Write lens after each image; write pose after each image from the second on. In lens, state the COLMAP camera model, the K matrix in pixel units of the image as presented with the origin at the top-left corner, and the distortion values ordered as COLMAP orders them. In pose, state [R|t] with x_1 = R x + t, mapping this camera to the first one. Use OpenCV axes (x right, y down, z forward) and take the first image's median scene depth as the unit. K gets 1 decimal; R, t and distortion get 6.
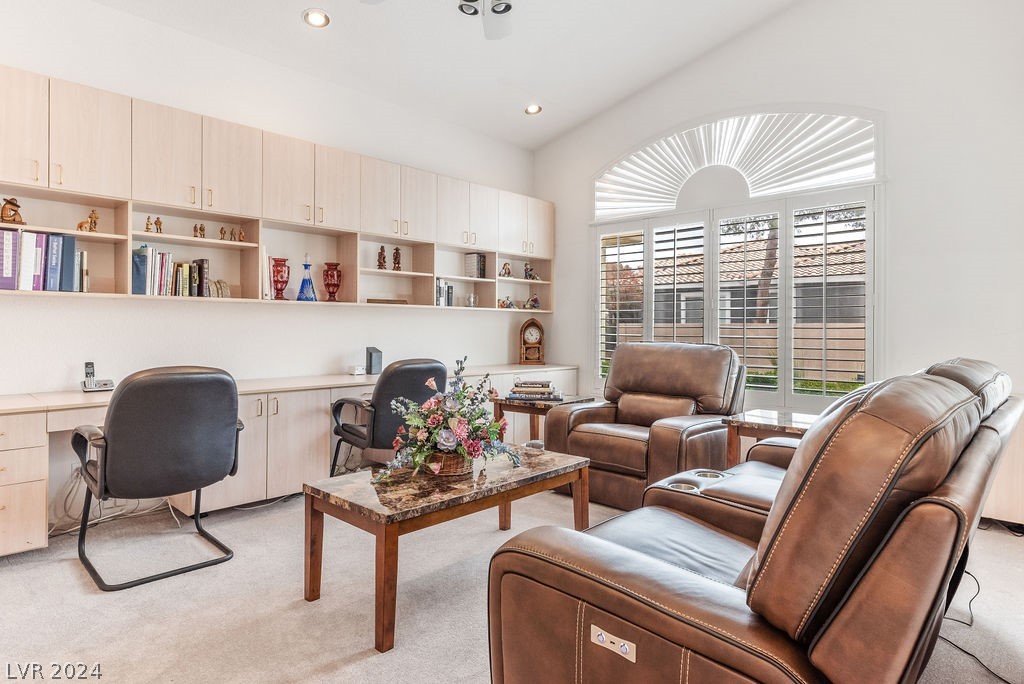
lens RADIAL K [[574.9, 0, 519.3], [0, 574.9, 328.7], [0, 0, 1]] dist [0.005683, 0.000791]
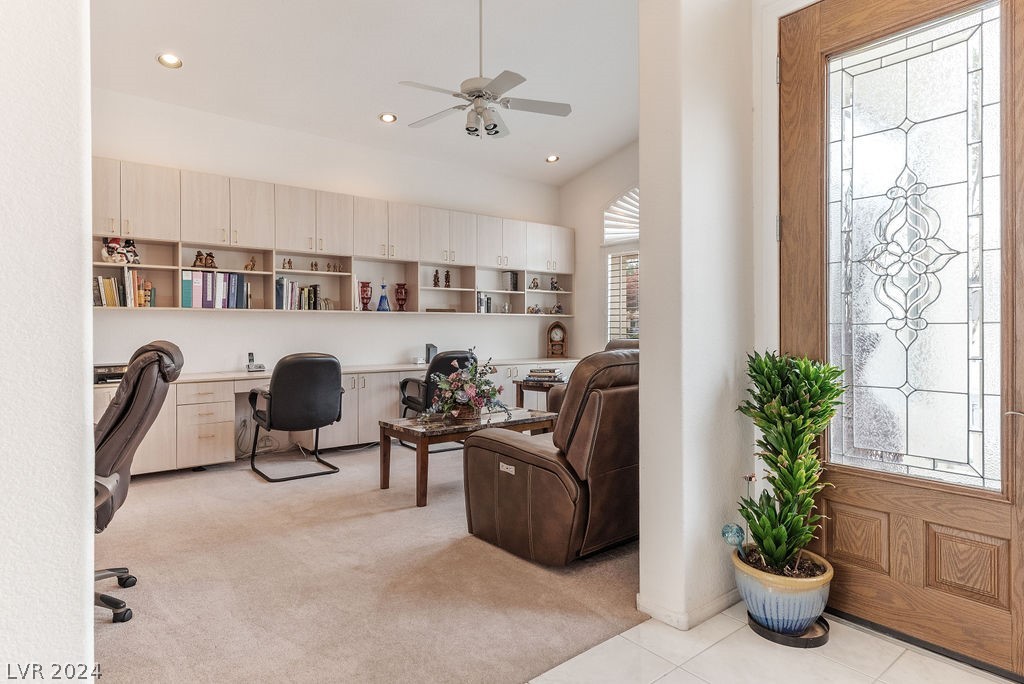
lens RADIAL K [[574.9, 0, 514.0], [0, 574.9, 331.4], [0, 0, 1]] dist [0.005683, 0.000791]
pose [[0.989654, -0.007421, -0.143285, 0.177675], [0.007603, 0.999971, 0.000723, 0.003631], [0.143276, -0.001805, 0.989681, -0.419664]]
